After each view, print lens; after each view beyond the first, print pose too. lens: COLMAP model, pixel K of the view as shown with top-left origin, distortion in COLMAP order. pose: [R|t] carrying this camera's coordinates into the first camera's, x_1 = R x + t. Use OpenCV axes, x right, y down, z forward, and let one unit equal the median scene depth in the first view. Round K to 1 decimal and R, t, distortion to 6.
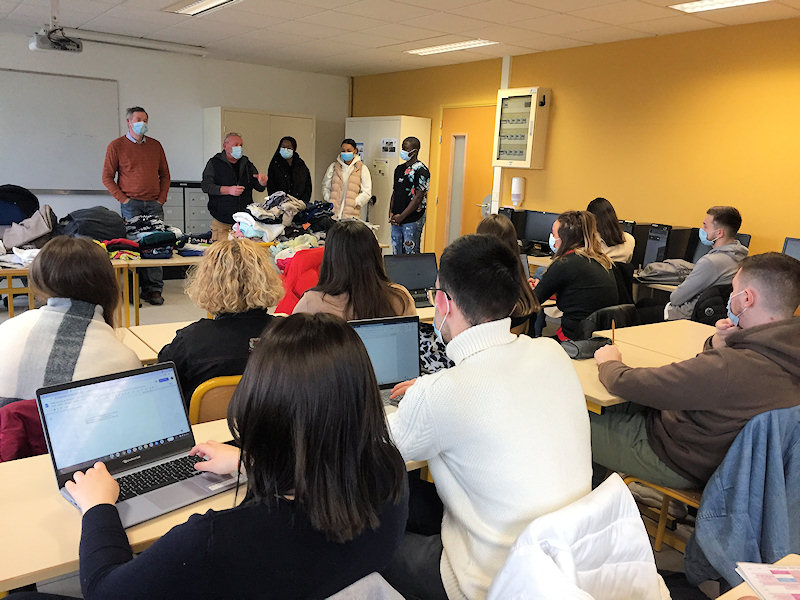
lens RADIAL K [[672.4, 0, 398.7], [0, 672.4, 302.2], [0, 0, 1]] dist [0.059662, -0.019919]
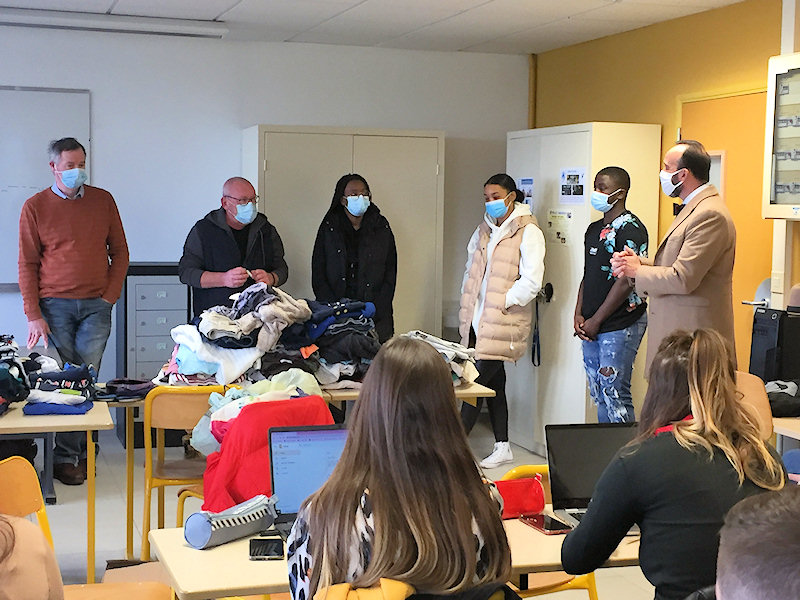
lens RADIAL K [[1296.0, 0, 400.0], [0, 1296.0, 298.5], [0, 0, 1]] dist [0.119062, 0.000000]
pose [[0.957136, -0.012332, -0.289376, 0.160198], [-0.028320, 0.990321, -0.135874, -0.019253], [0.288251, 0.138245, 0.947523, 0.091035]]
